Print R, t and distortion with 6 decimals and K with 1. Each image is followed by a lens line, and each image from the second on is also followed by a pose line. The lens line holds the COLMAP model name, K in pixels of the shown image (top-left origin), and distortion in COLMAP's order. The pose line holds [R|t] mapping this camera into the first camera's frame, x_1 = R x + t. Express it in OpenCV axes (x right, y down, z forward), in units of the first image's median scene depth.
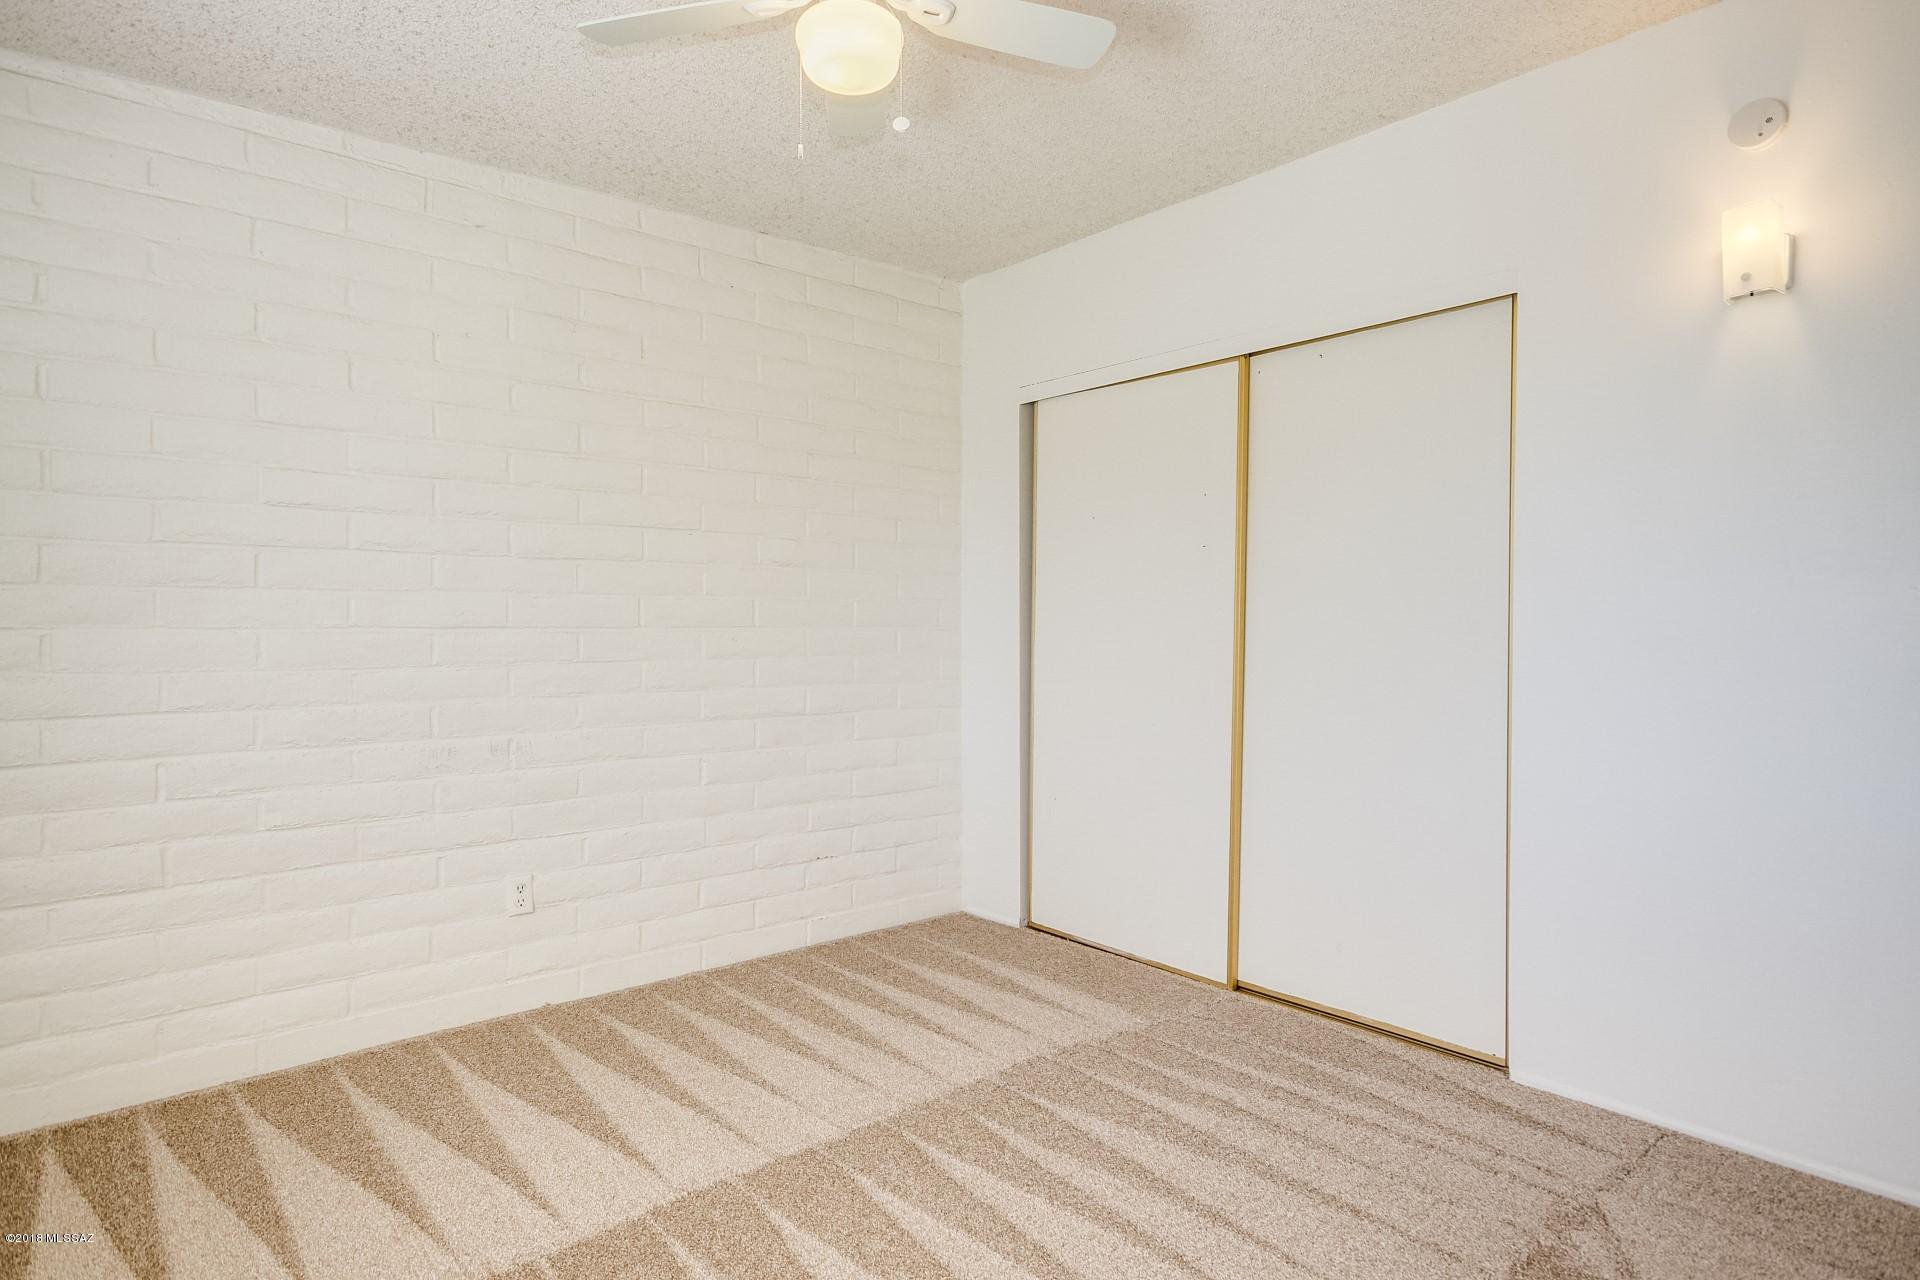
lens RADIAL K [[1065.3, 0, 962.9], [0, 1065.3, 644.7], [0, 0, 1]] dist [0.027293, -0.001201]
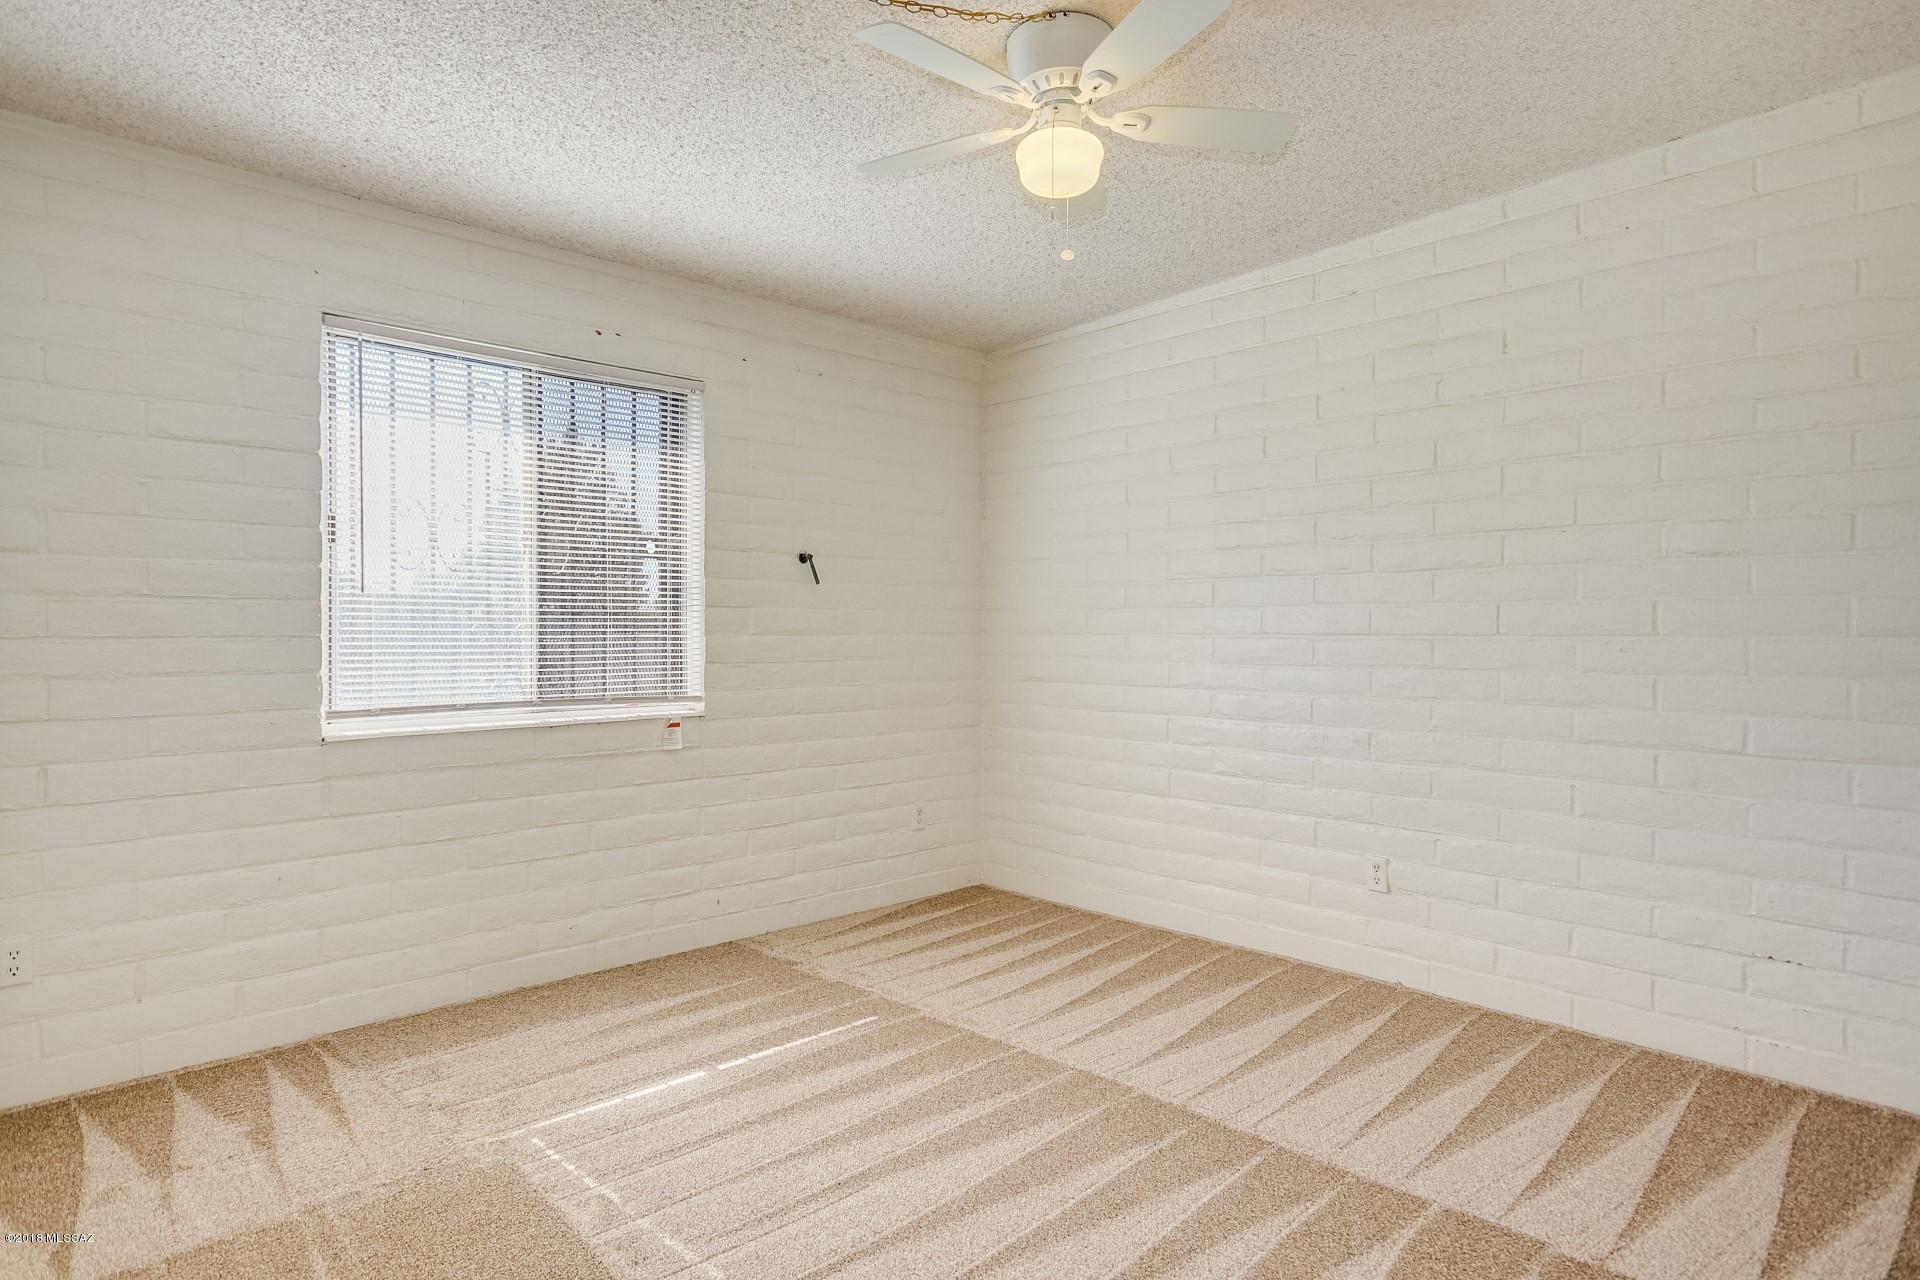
lens RADIAL K [[1065.3, 0, 962.3], [0, 1065.3, 629.9], [0, 0, 1]] dist [0.027293, -0.001201]
pose [[0.060882, 0.005046, -0.998132, 0.647936], [-0.012470, 0.999913, 0.004294, -0.019949], [0.998067, 0.012186, 0.060939, 0.473739]]
